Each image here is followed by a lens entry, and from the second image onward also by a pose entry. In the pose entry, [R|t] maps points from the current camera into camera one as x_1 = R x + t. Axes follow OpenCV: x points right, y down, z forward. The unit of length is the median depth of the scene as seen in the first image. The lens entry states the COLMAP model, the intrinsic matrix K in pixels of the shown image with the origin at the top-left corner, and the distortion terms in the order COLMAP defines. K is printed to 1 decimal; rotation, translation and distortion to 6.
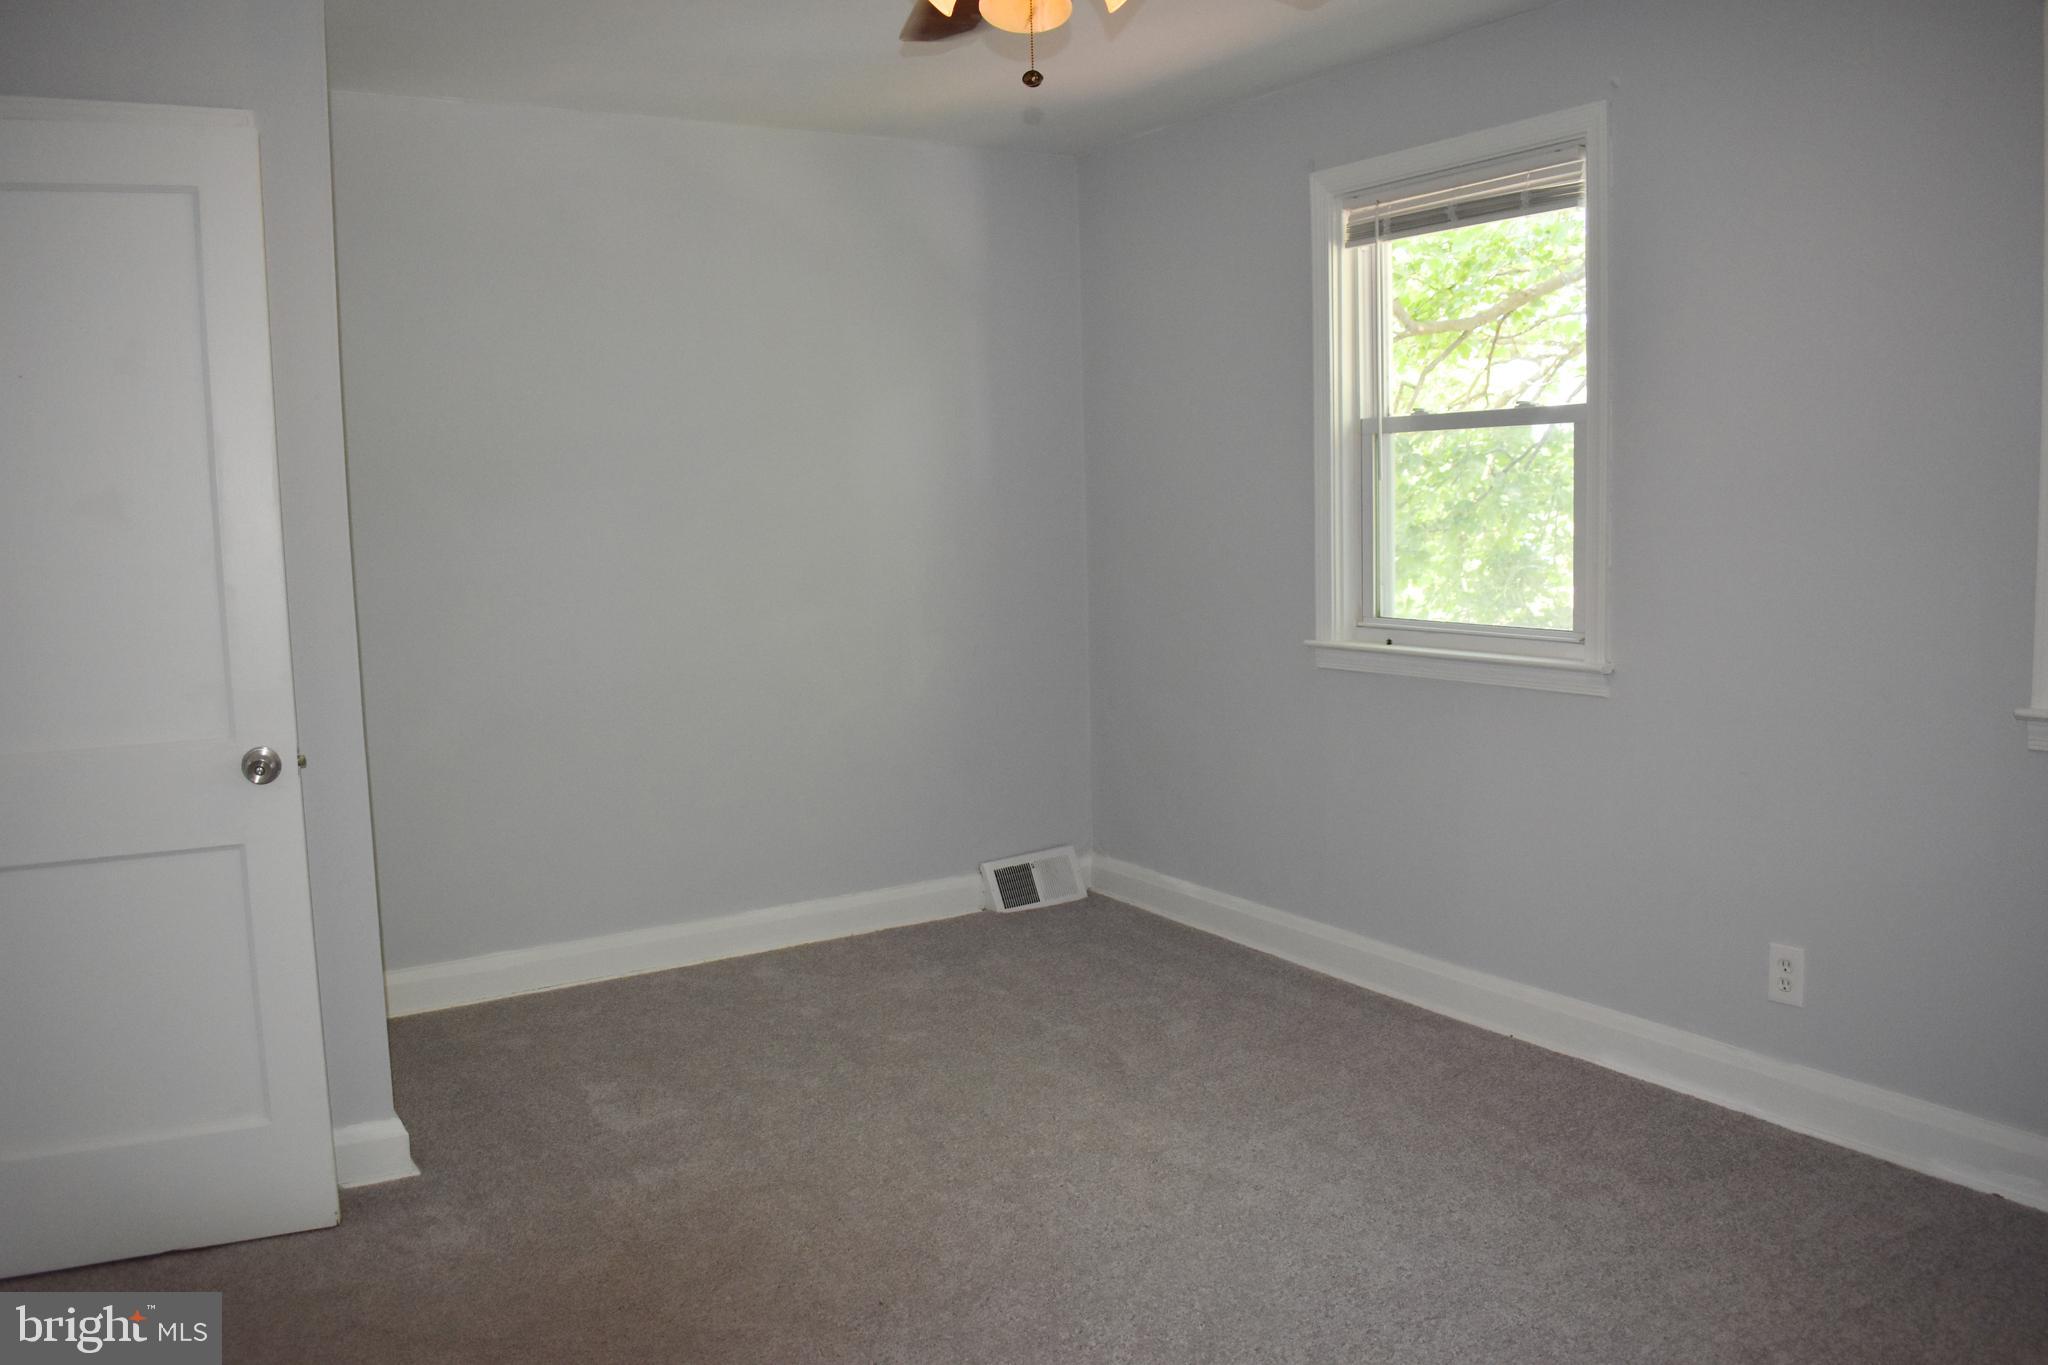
lens RADIAL K [[1580.5, 0, 1024.0], [0, 1580.5, 682.5], [0, 0, 1]] dist [-0.101192, 0.015094]
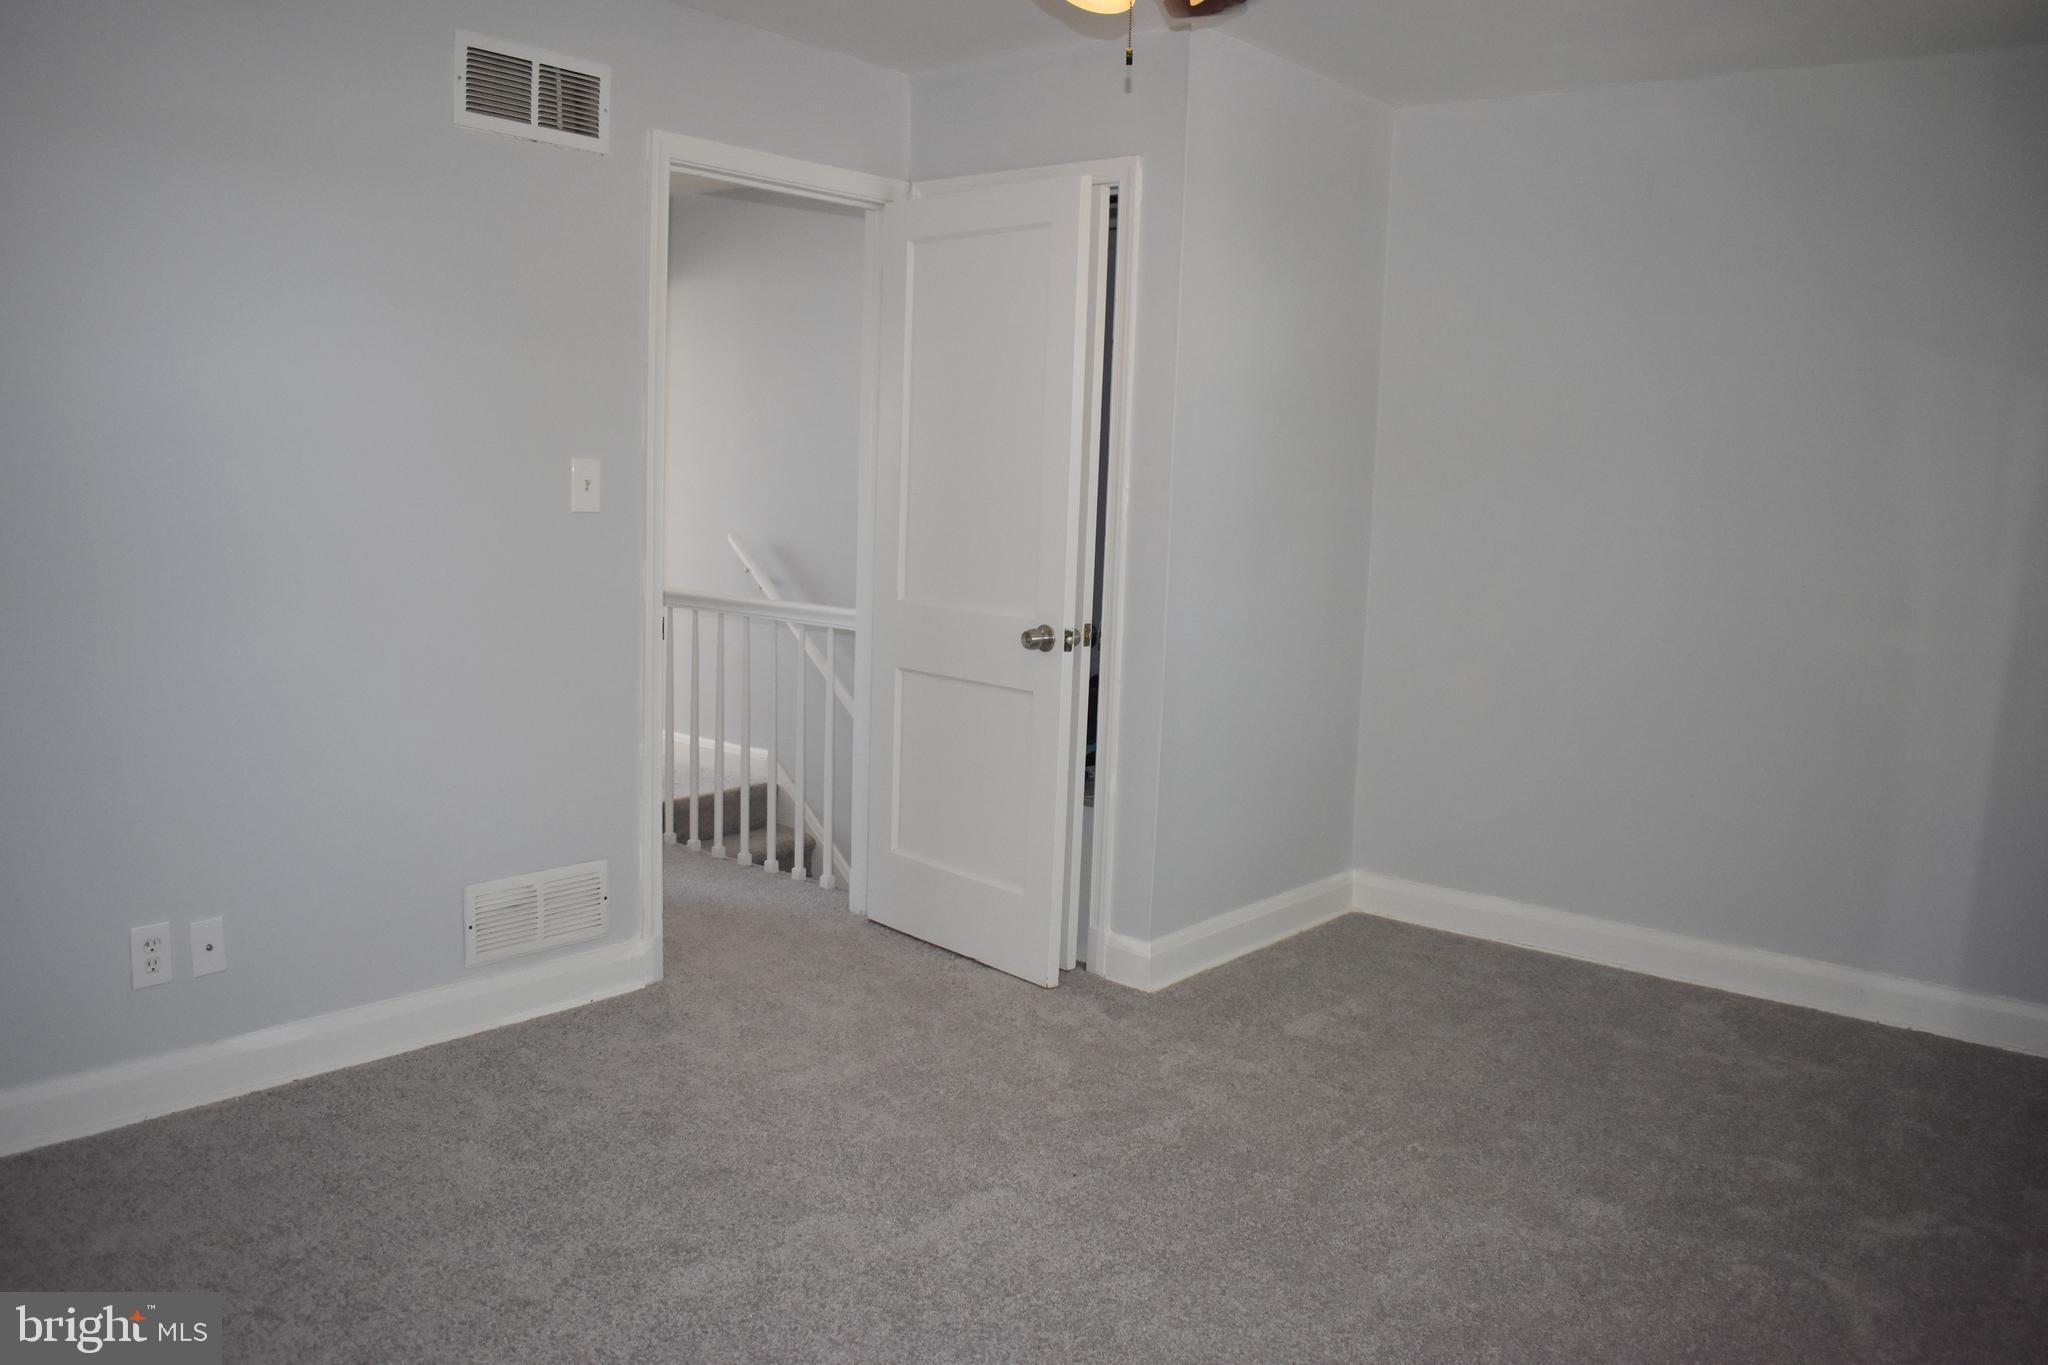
lens RADIAL K [[1580.5, 0, 1024.0], [0, 1580.5, 682.5], [0, 0, 1]] dist [-0.101192, 0.015094]
pose [[0.275578, 0.151334, -0.949292, 0.598440], [-0.144926, 0.982783, 0.114602, -0.047248], [0.950291, 0.105995, 0.292766, 0.402088]]
